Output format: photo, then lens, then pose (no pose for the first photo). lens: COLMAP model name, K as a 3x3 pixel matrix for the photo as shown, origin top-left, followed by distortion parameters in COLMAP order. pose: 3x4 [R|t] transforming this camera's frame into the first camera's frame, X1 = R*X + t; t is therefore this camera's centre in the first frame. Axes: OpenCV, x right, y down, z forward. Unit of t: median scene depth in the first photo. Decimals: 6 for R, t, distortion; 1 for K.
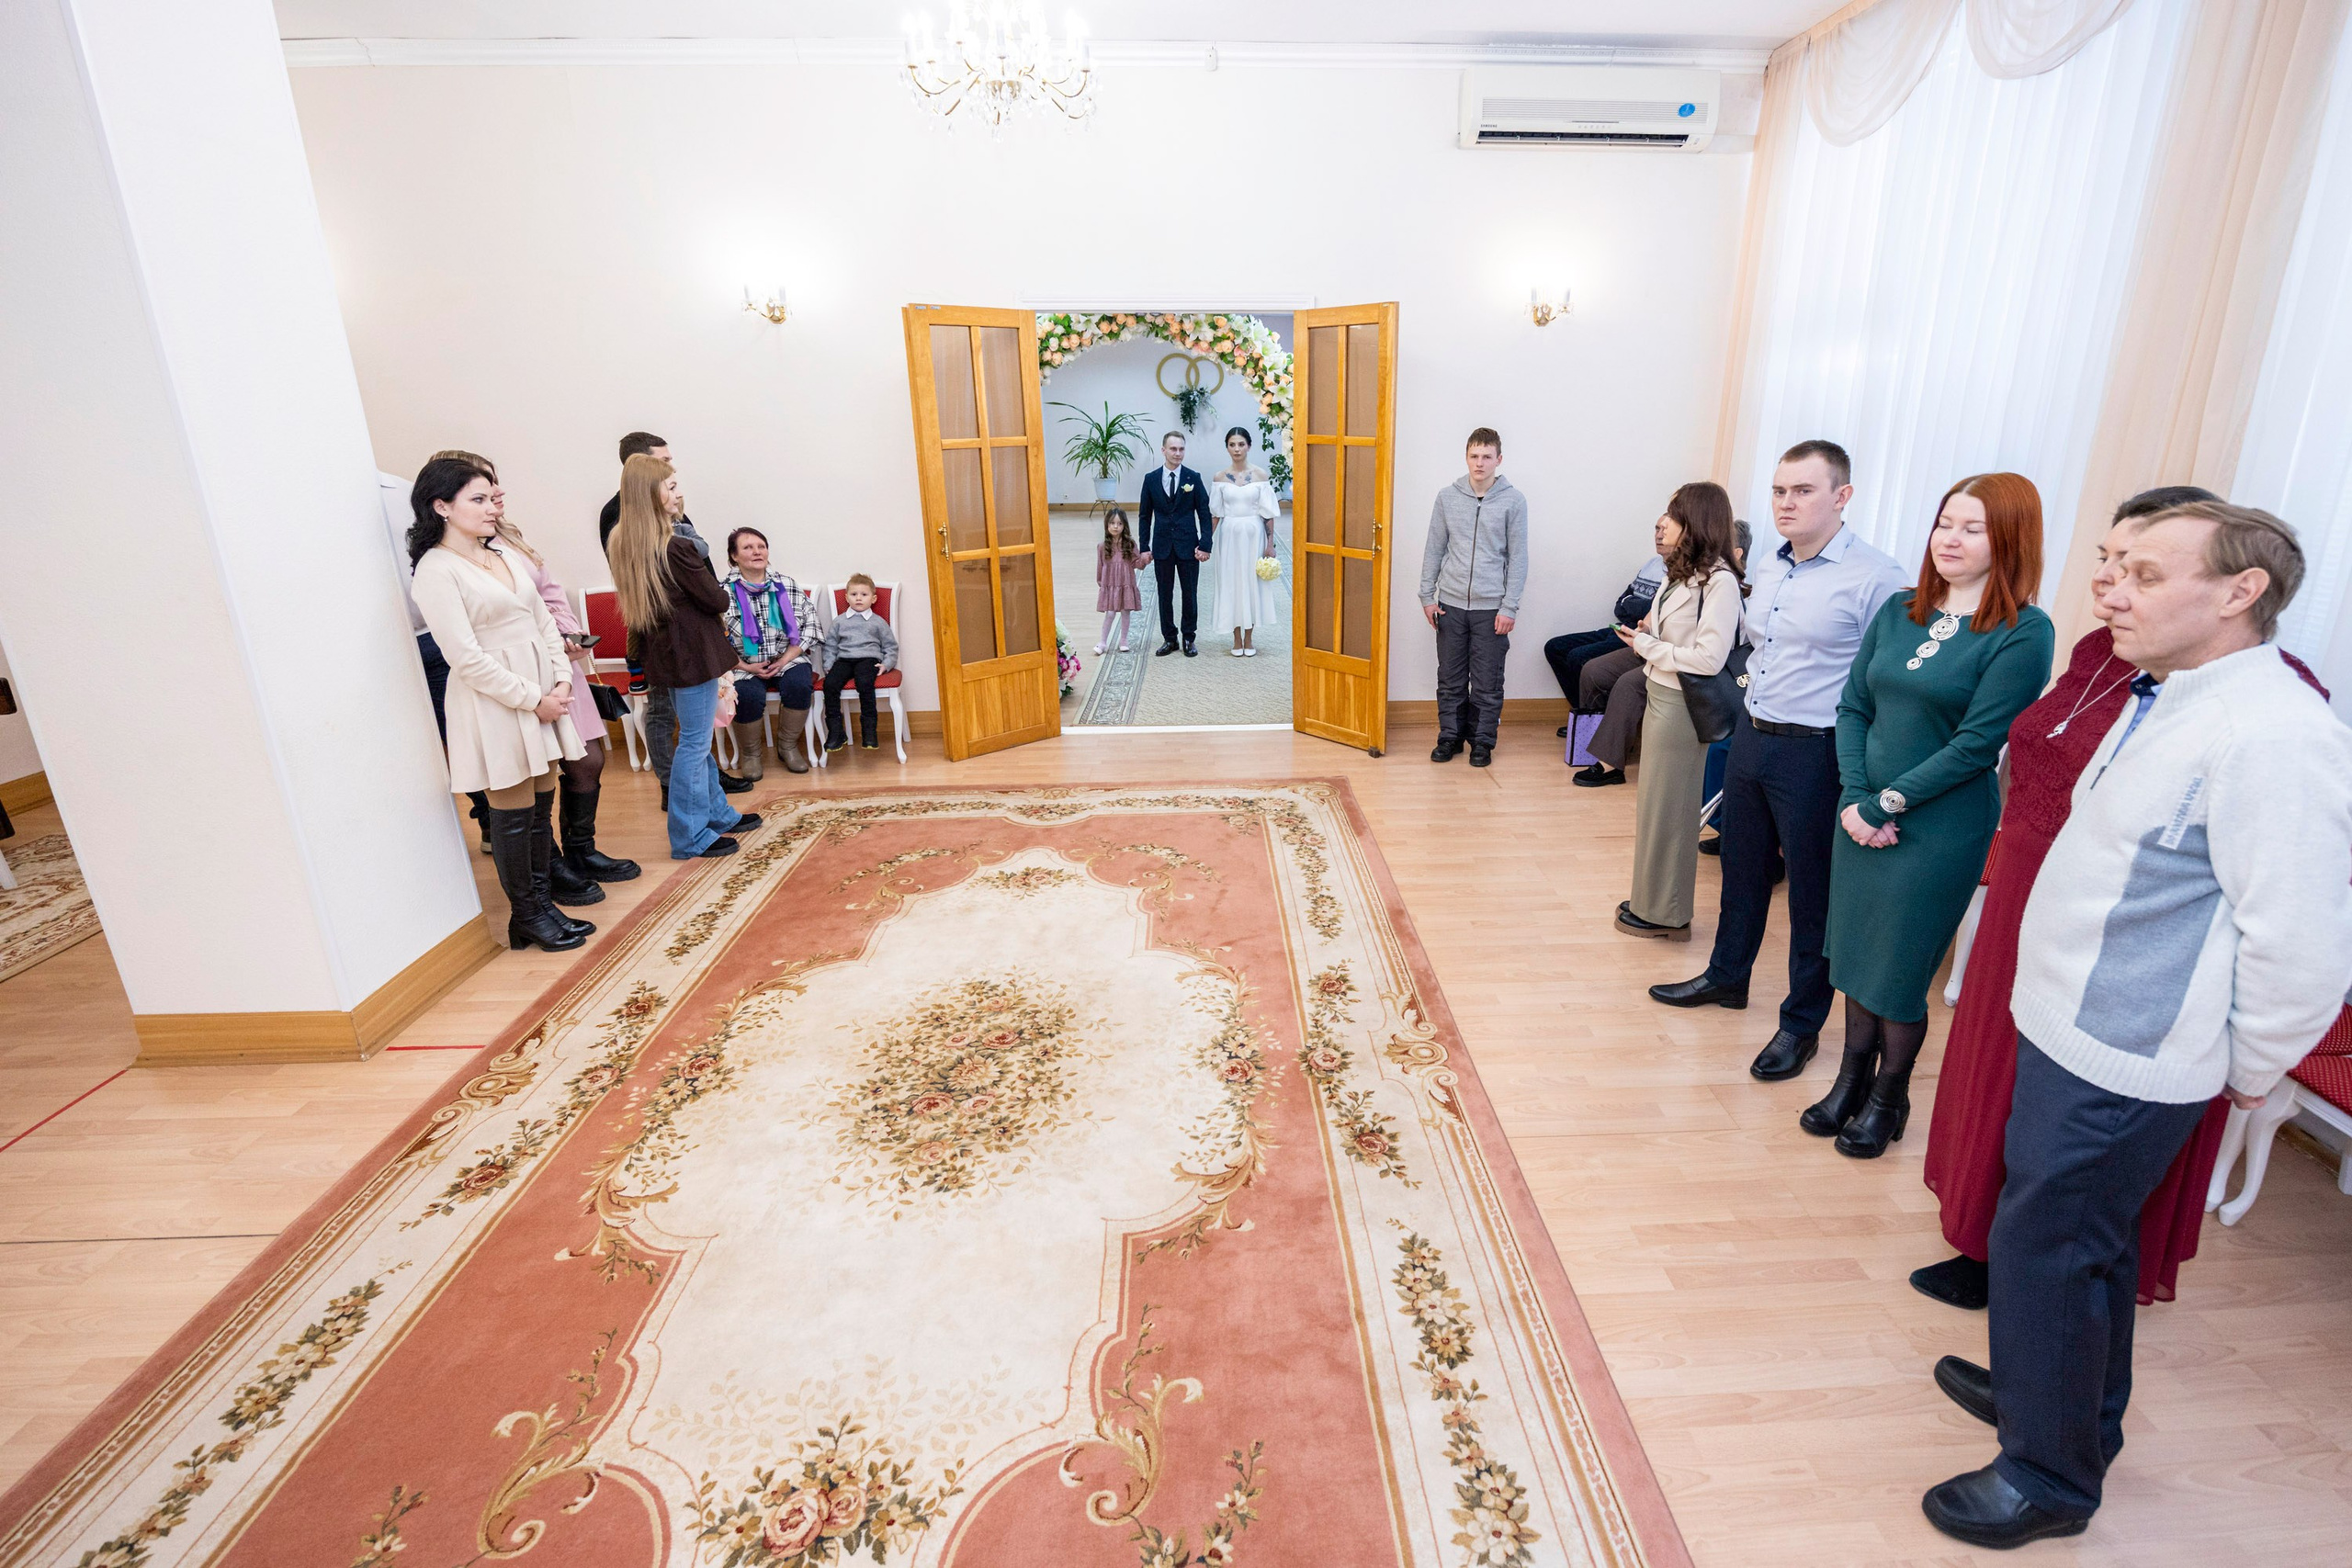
lens RADIAL K [[1071.1, 0, 1236.8], [0, 1071.1, 733.0], [0, 0, 1]] dist [-0.023970, 0.002344]
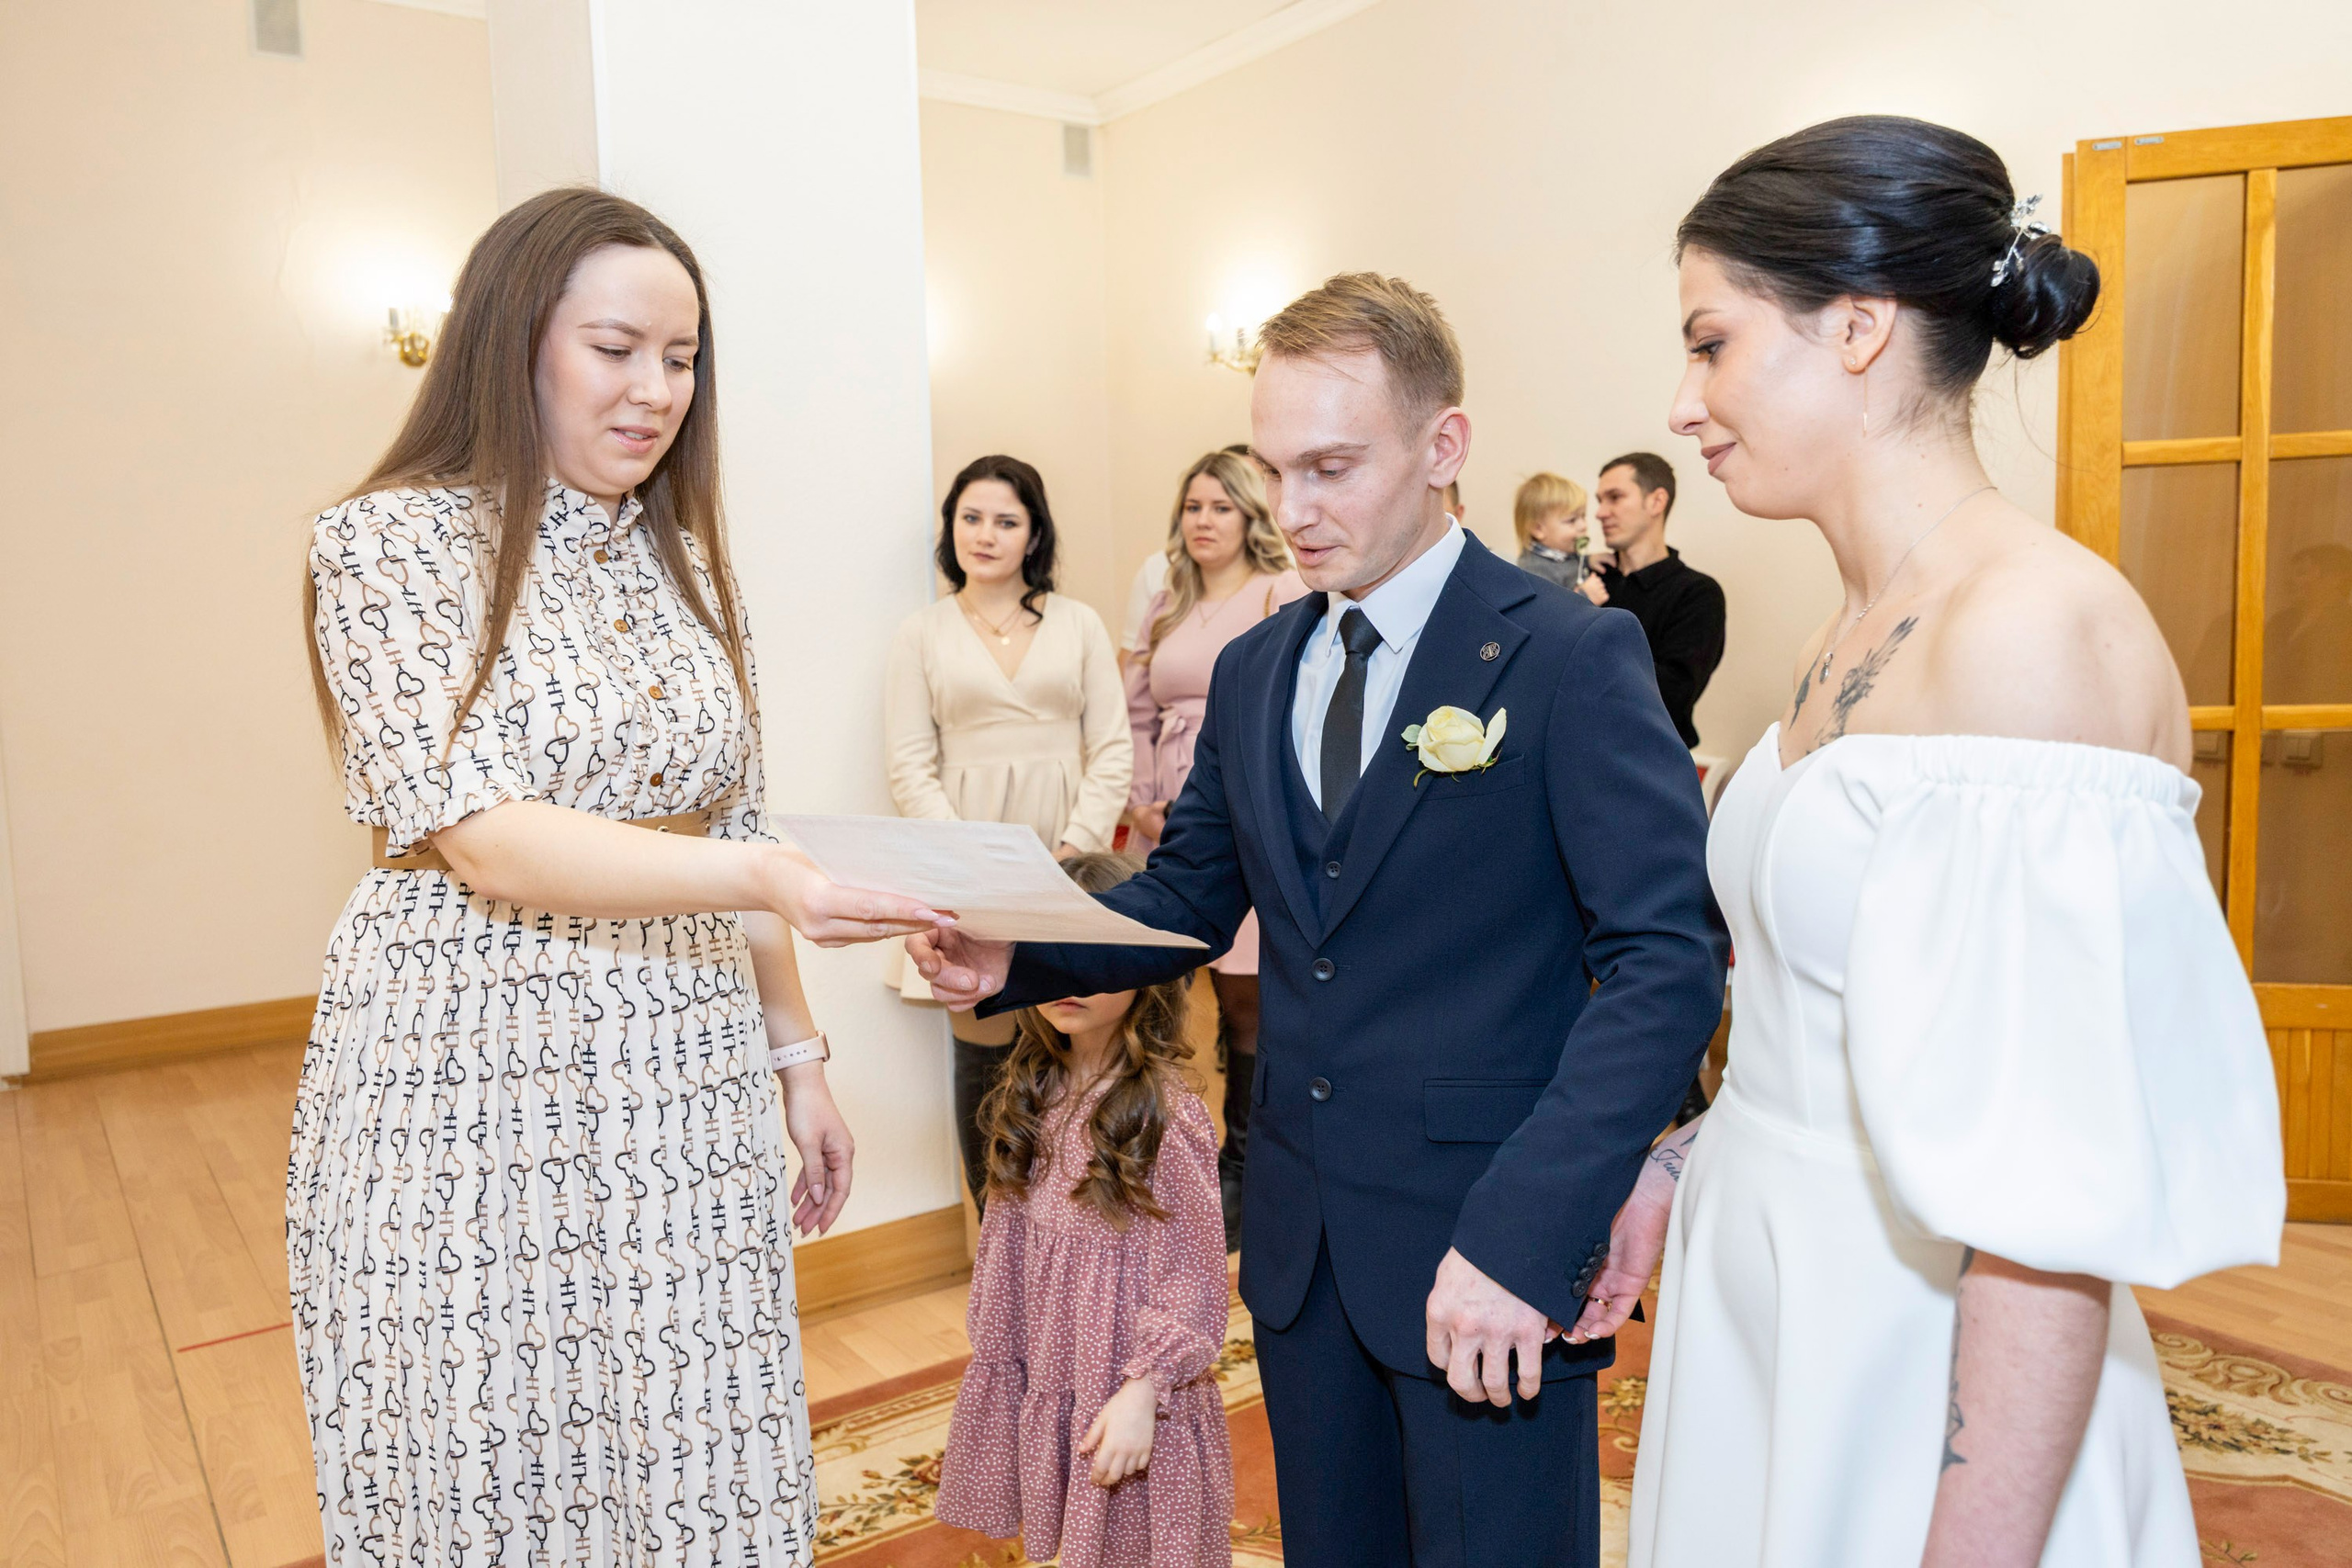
lens RADIAL K [[1715.4, 0, 1178.6], [0, 1715.4, 776.6], [0, 0, 1]] dist [-0.000309, 0.004239]
pose [[0.541999, 0.072264, -0.837267, 0.102079], [-0.219362, 0.973921, -0.057945, -0.025743], [0.811244, 0.215071, 0.543716, 0.365785]]
